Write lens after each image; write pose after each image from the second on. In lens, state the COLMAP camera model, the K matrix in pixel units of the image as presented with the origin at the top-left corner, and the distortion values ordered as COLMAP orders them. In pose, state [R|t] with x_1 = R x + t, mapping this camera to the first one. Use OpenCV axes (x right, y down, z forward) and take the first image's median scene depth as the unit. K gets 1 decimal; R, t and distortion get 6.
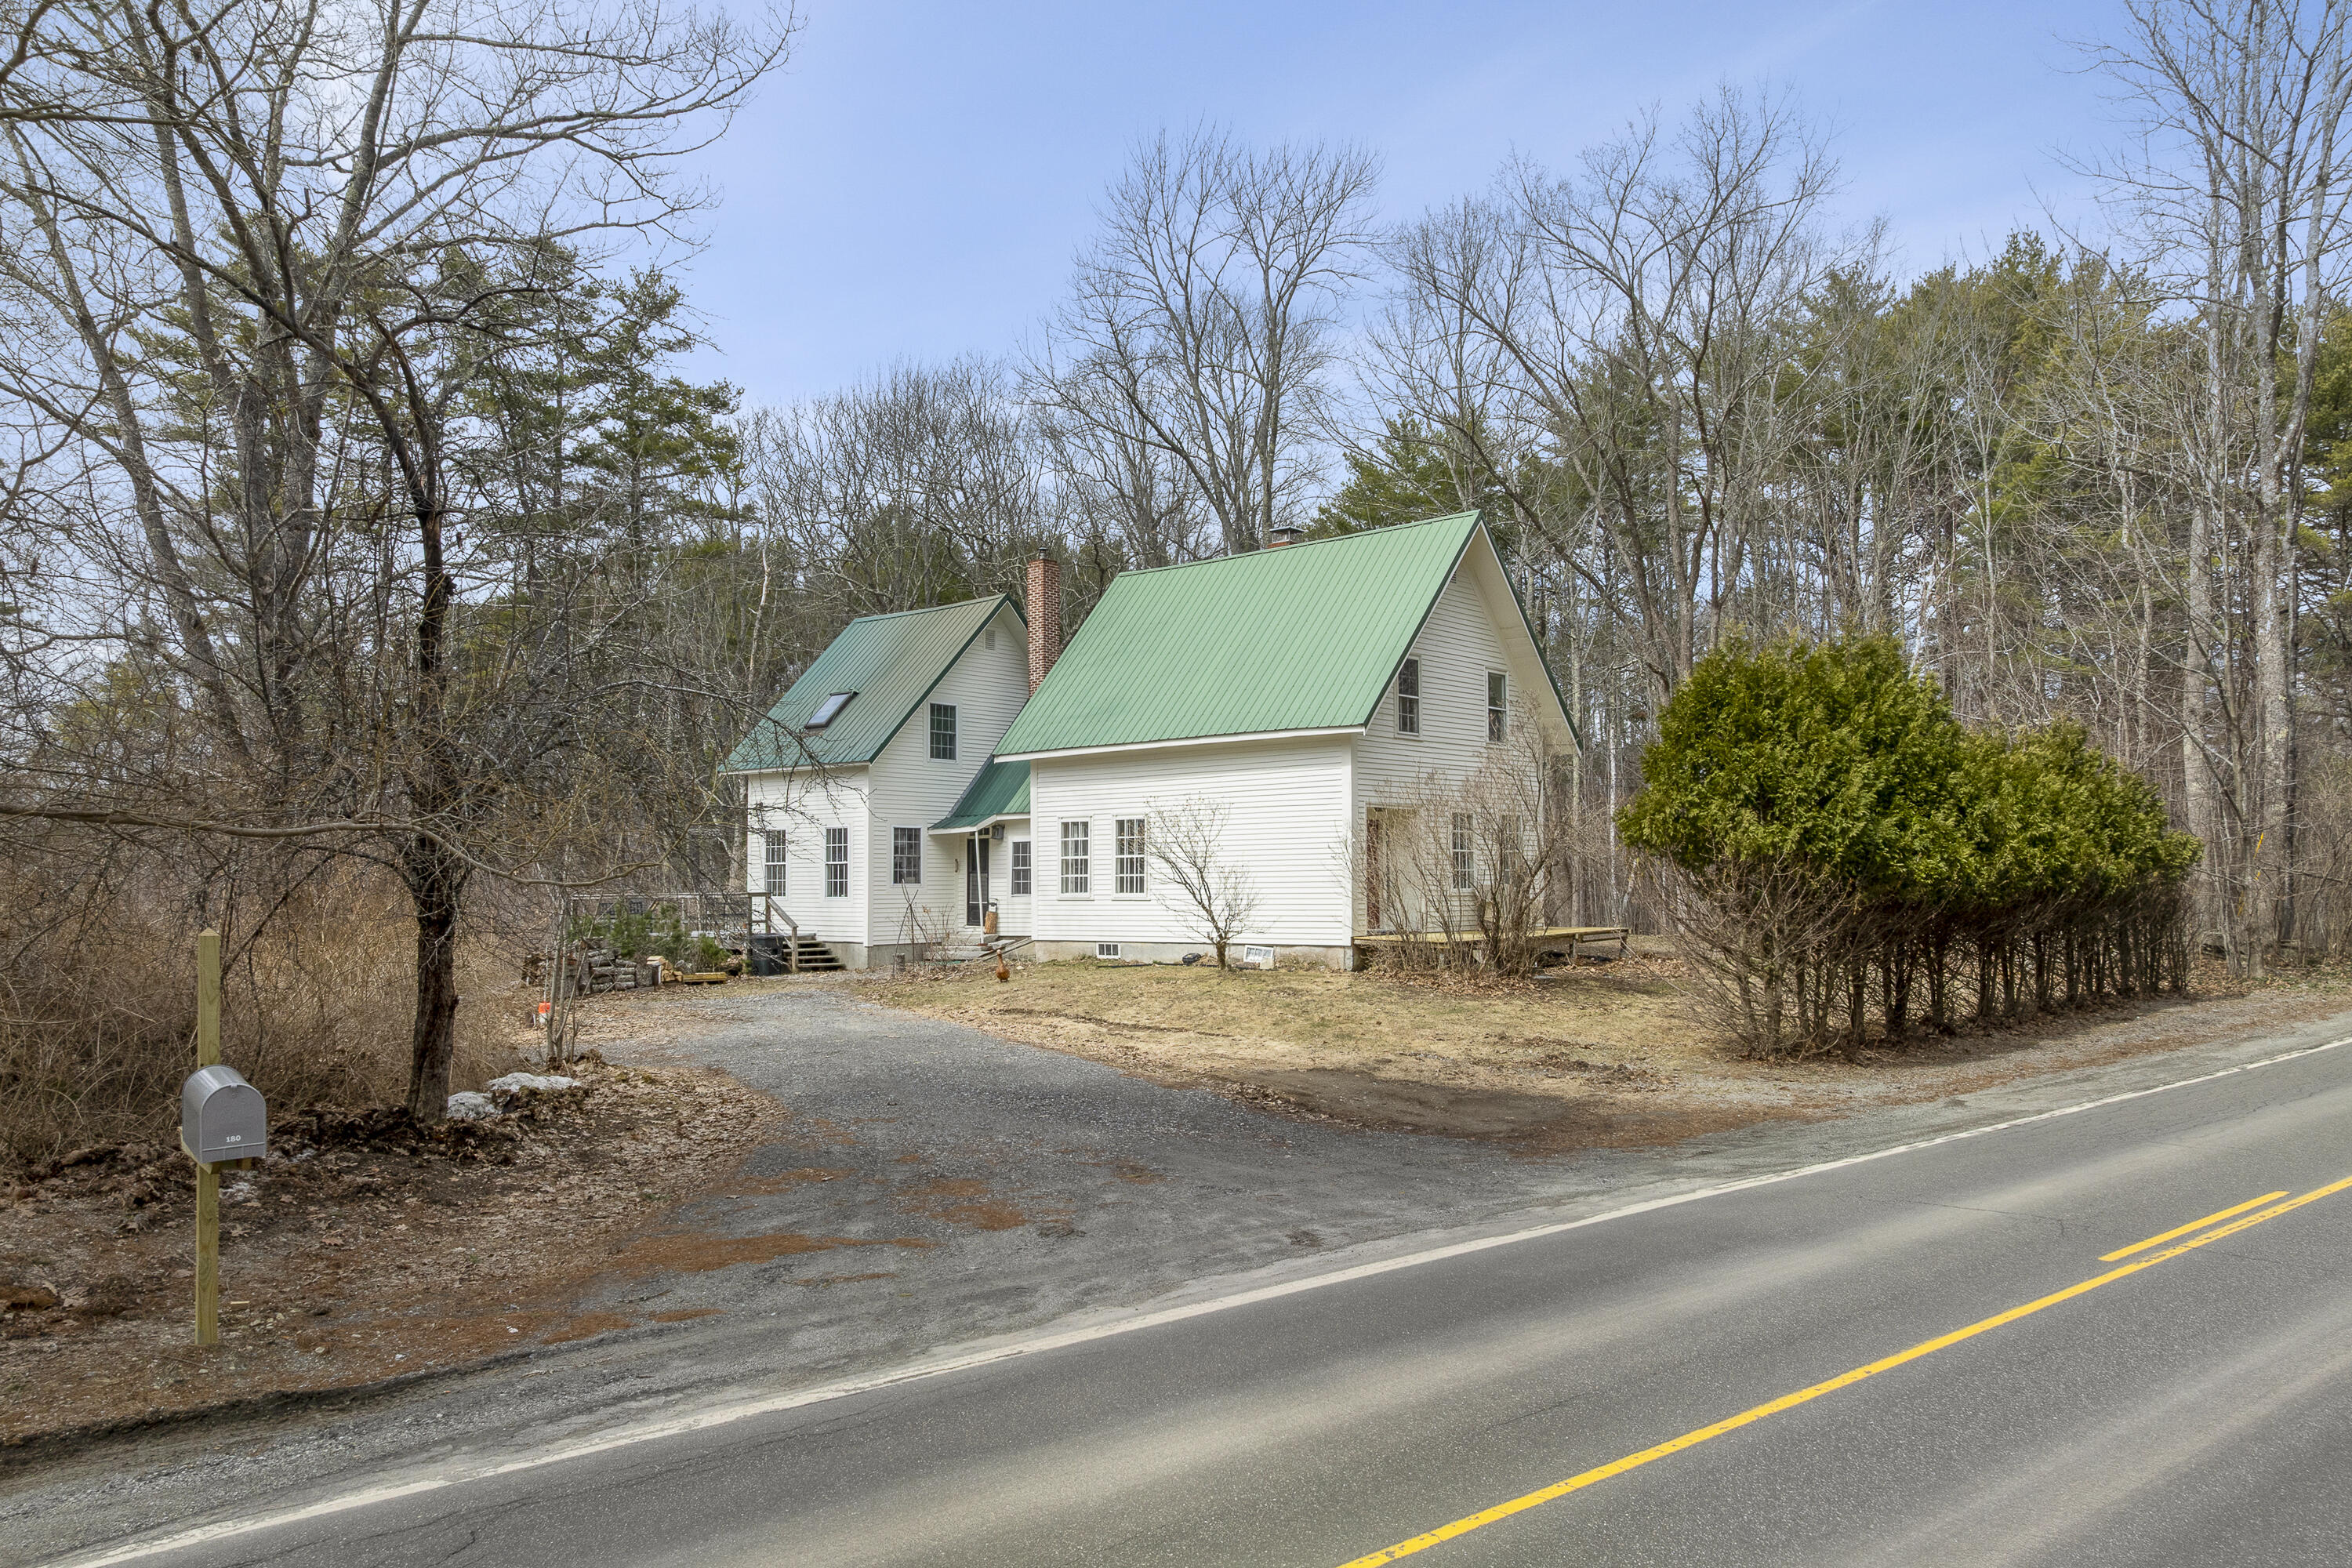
lens RADIAL K [[1647.4, 0, 1176.0], [0, 1647.4, 784.0], [0, 0, 1]] dist [-0.006759, -0.004393]
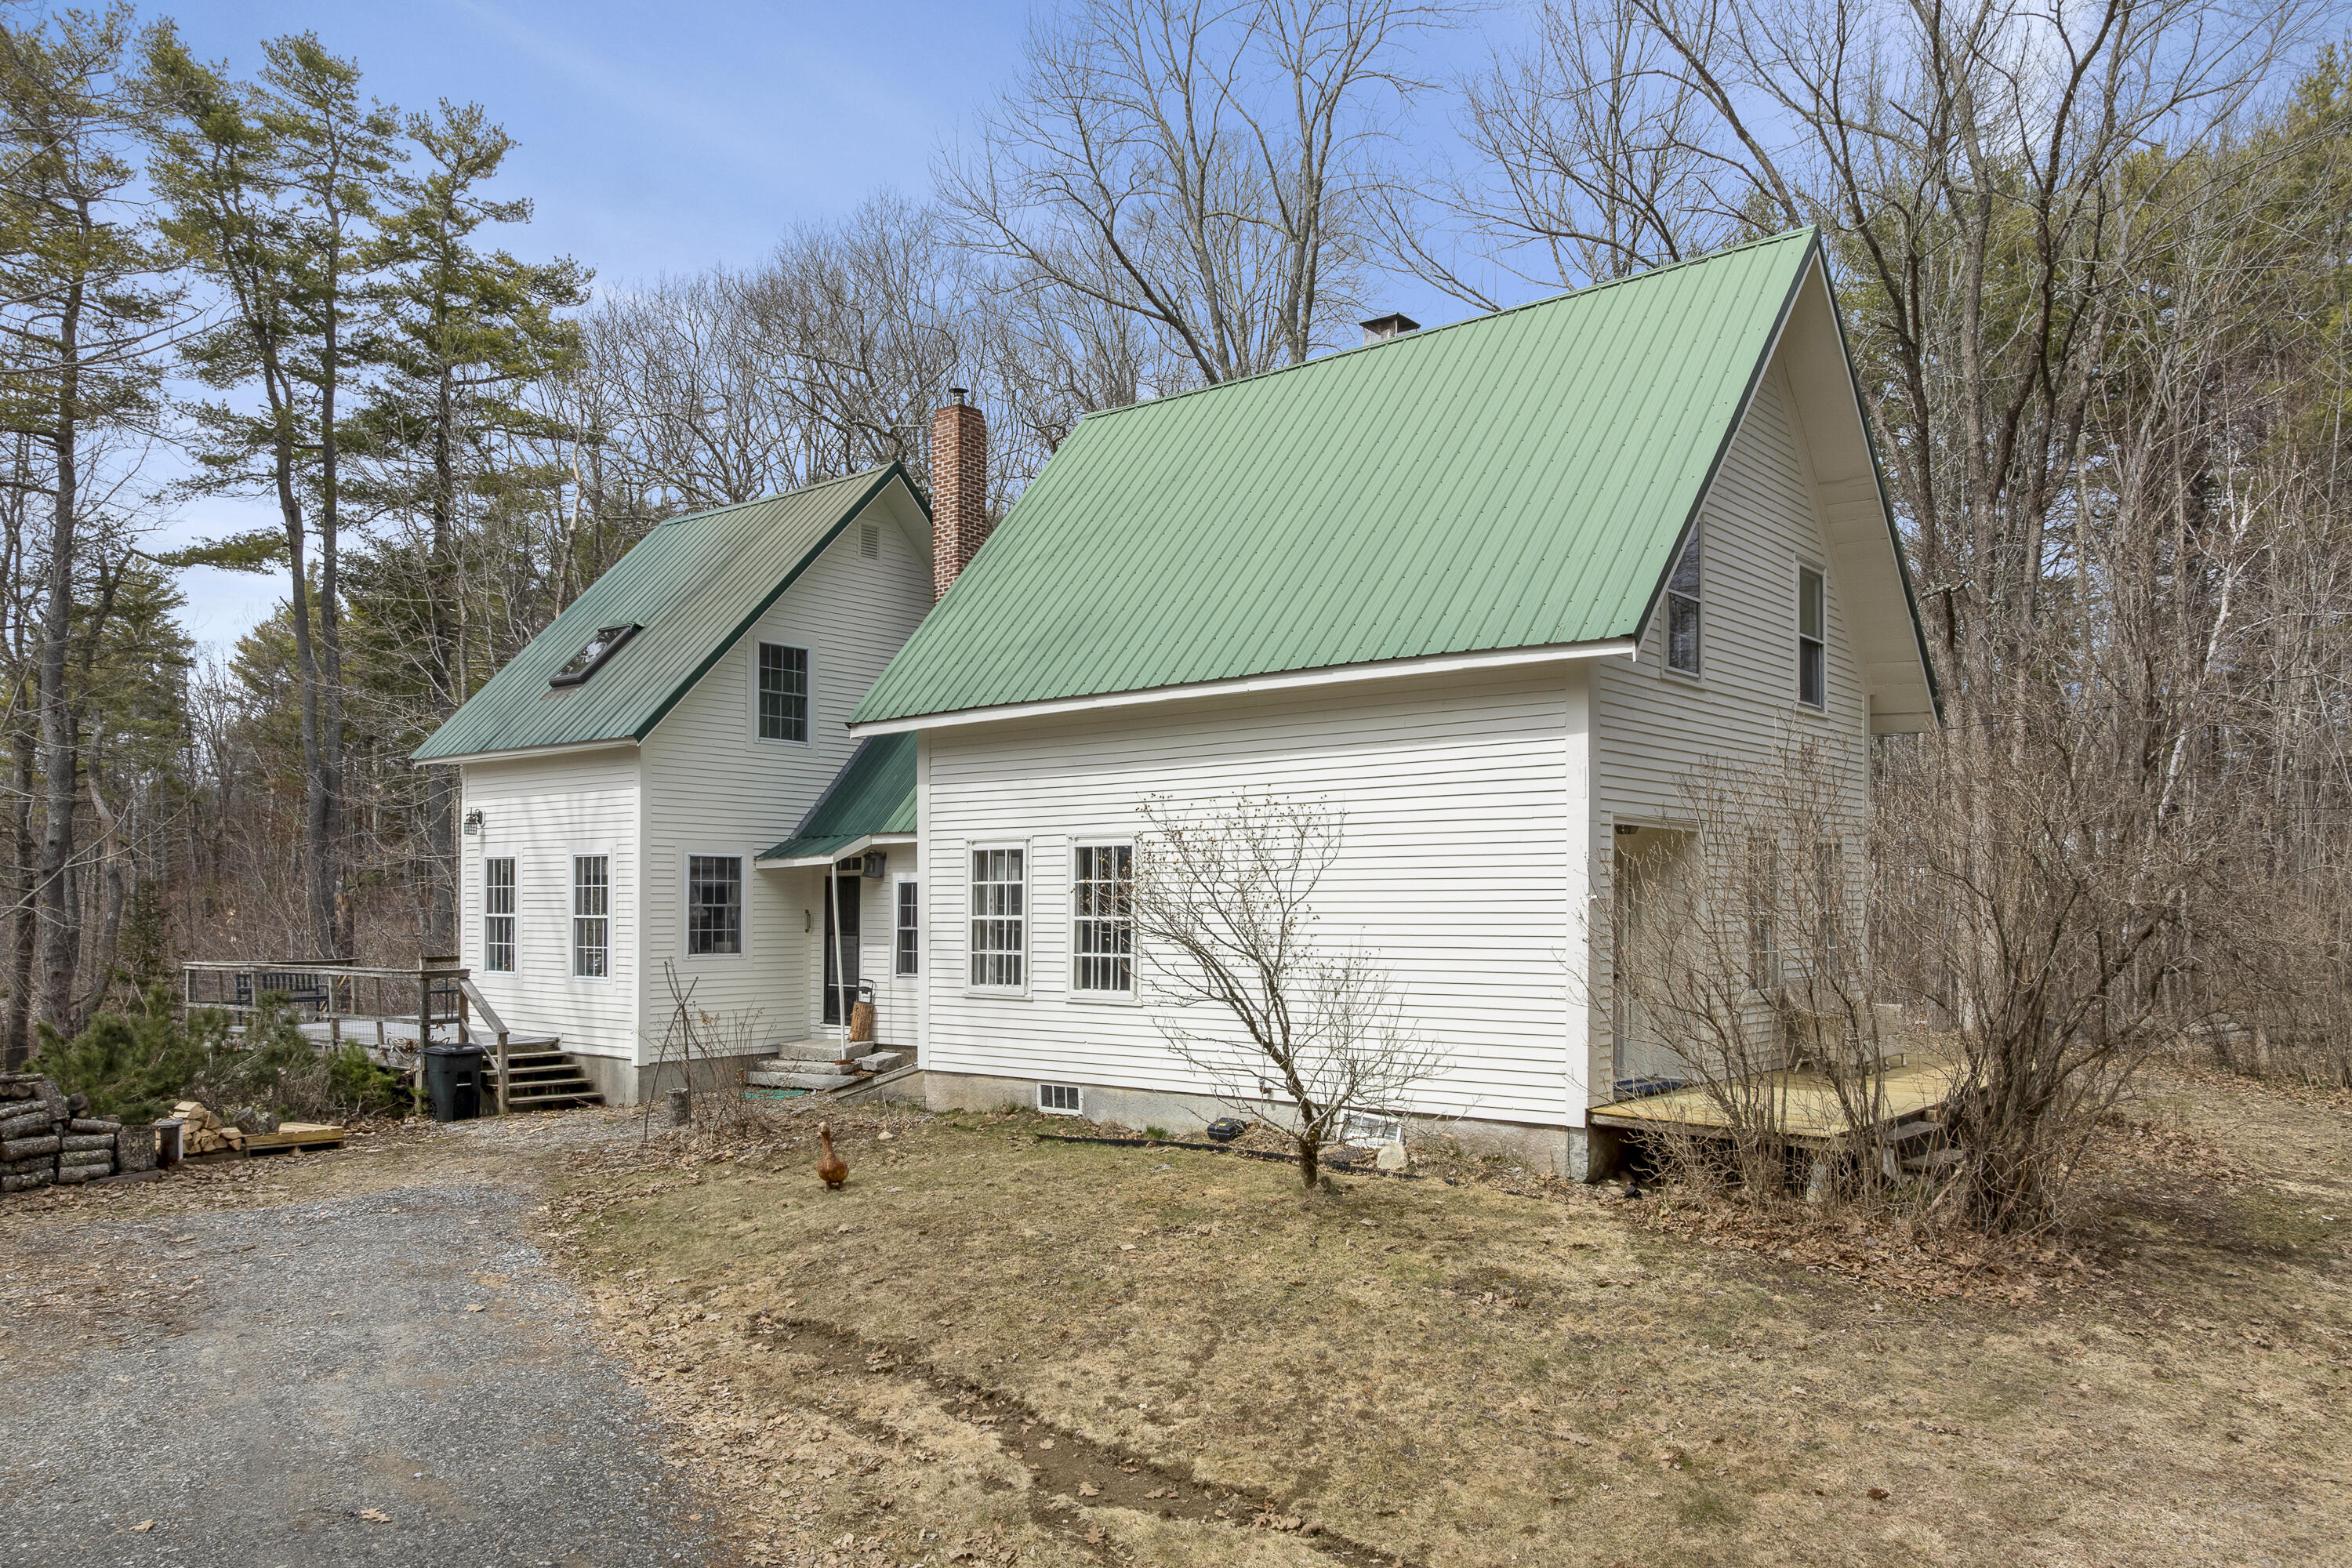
lens RADIAL K [[1645.8, 0, 1176.8], [0, 1645.8, 891.6], [0, 0, 1]] dist [-0.002389, -0.000848]
pose [[0.999809, 0.007695, 0.017988, -0.012205], [-0.008606, 0.998655, 0.051127, 0.007946], [-0.017571, -0.051272, 0.998530, 0.423353]]
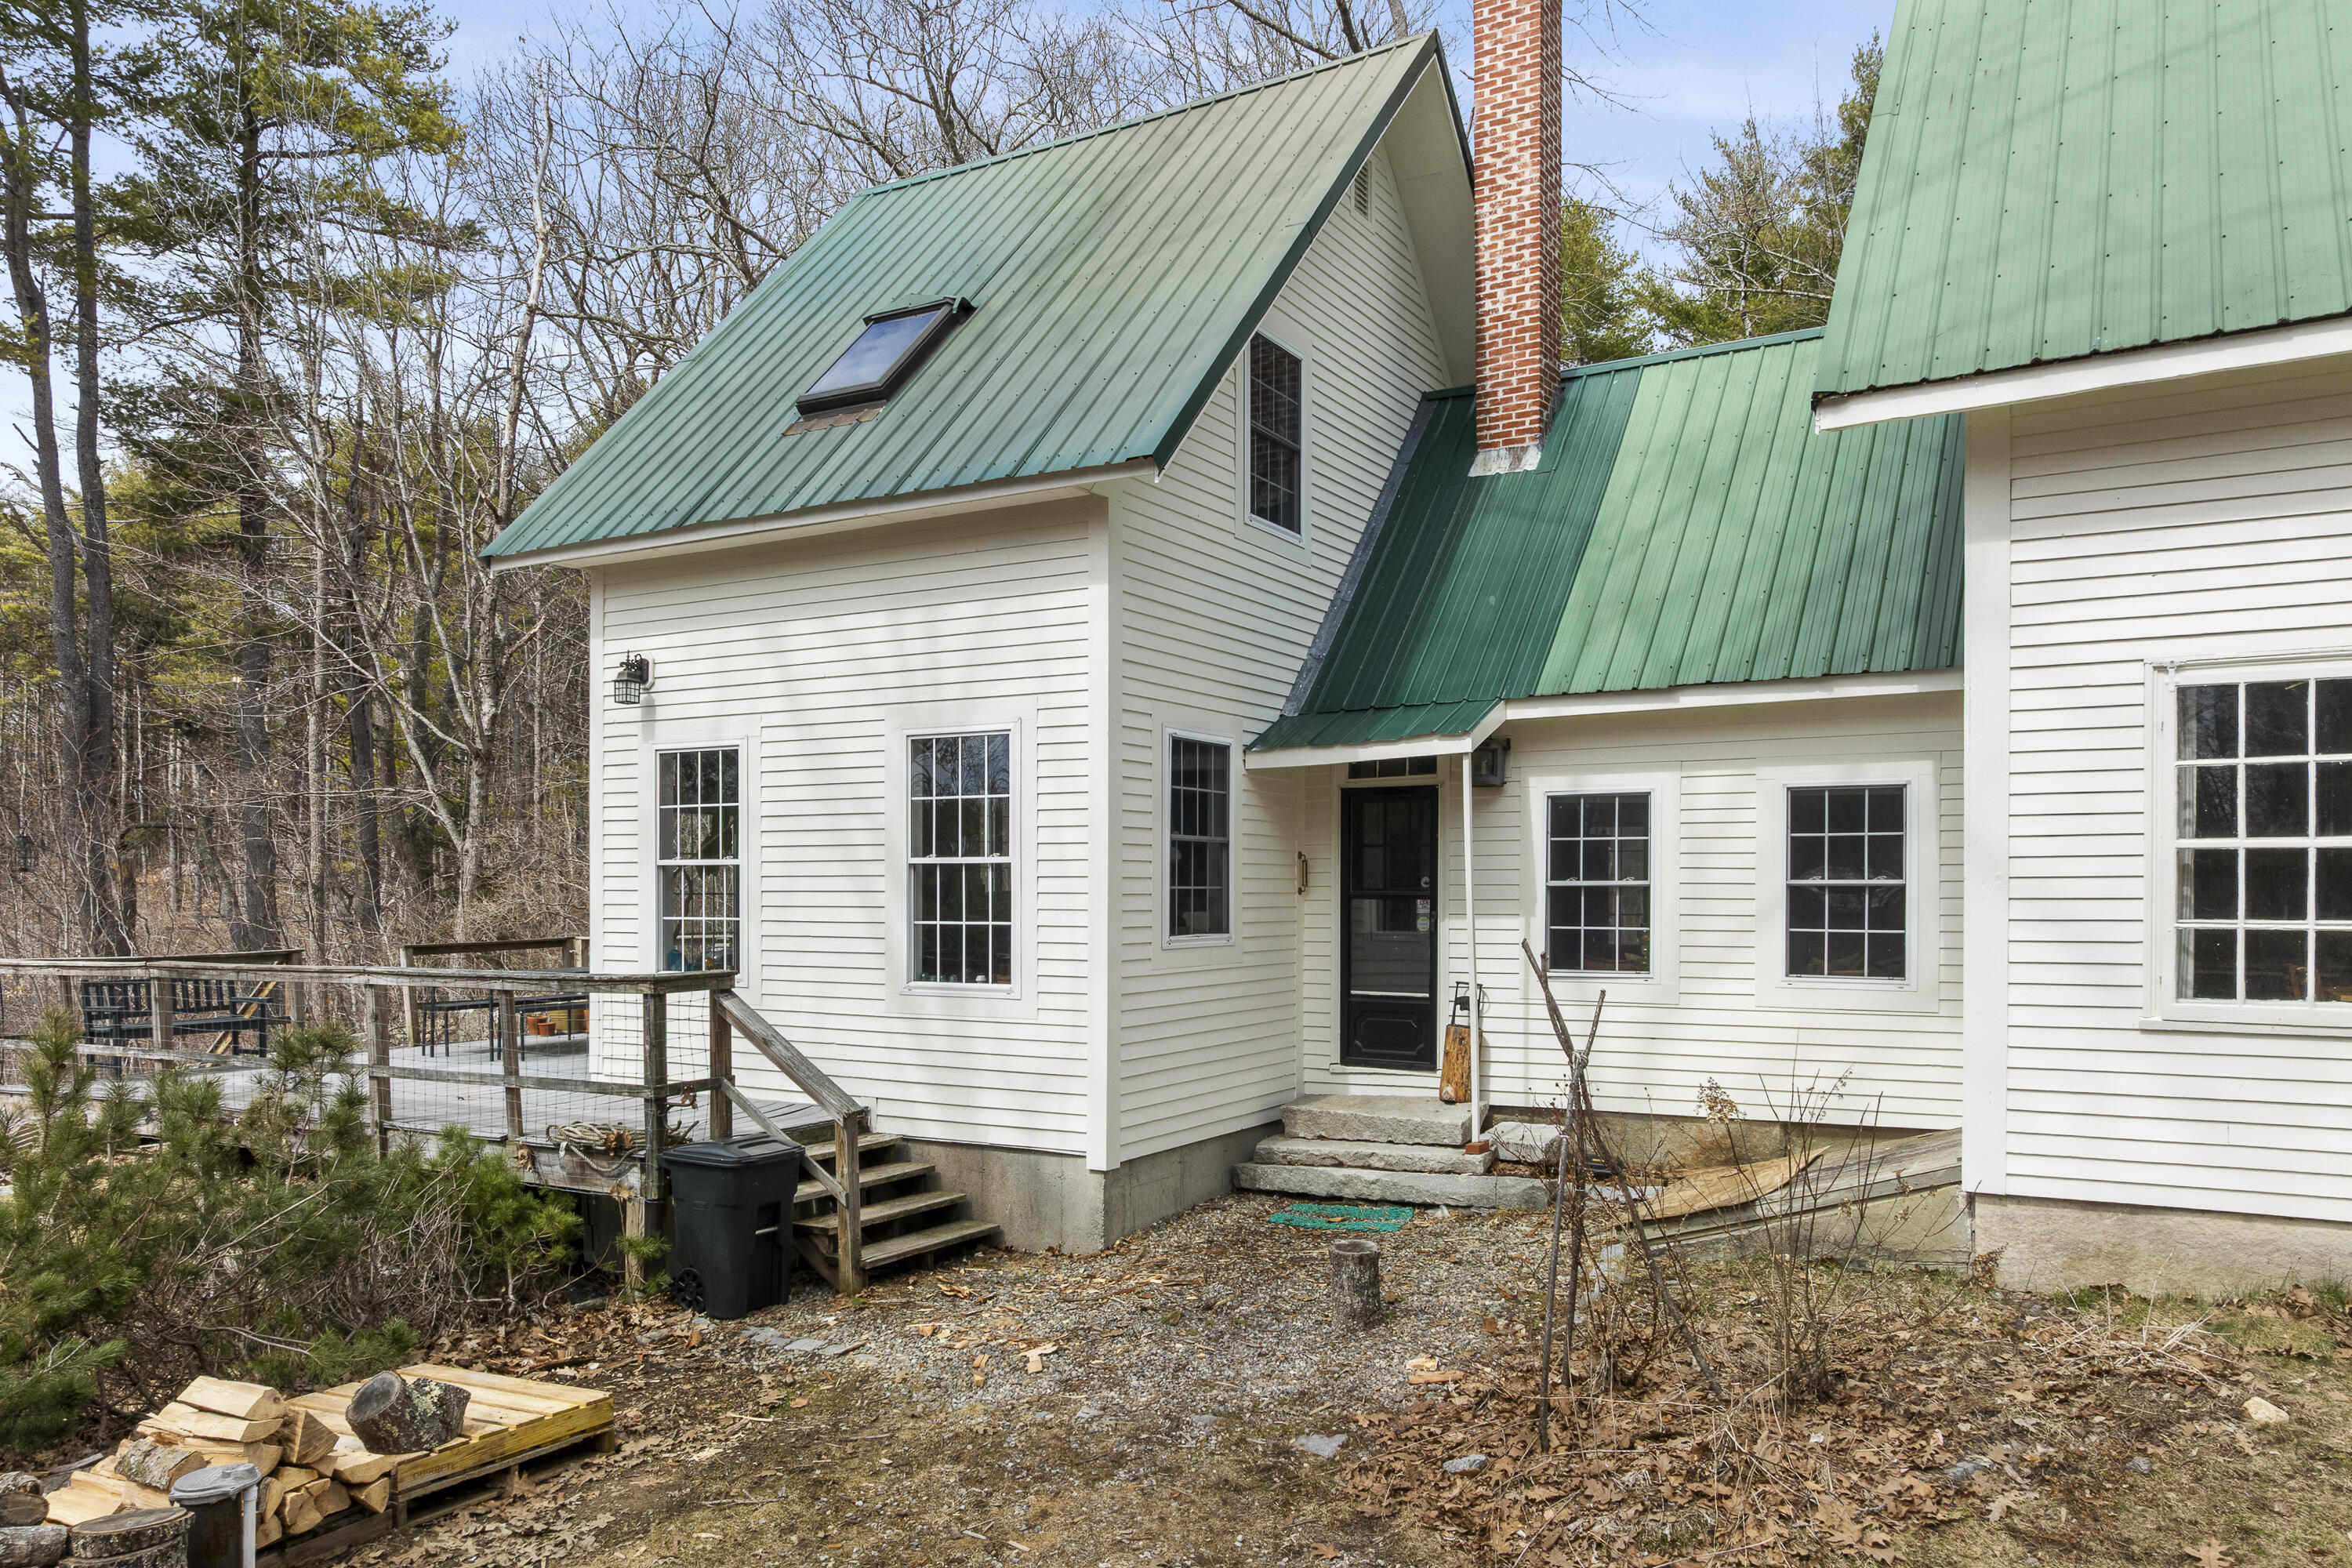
lens RADIAL K [[1651.0, 0, 1180.3], [0, 1651.0, 896.6], [0, 0, 1]] dist [0.002536, 0.001106]
pose [[0.985021, 0.004649, 0.172372, -0.217178], [-0.015766, 0.997878, 0.063179, 0.035616], [-0.171712, -0.064950, 0.983004, 0.717121]]
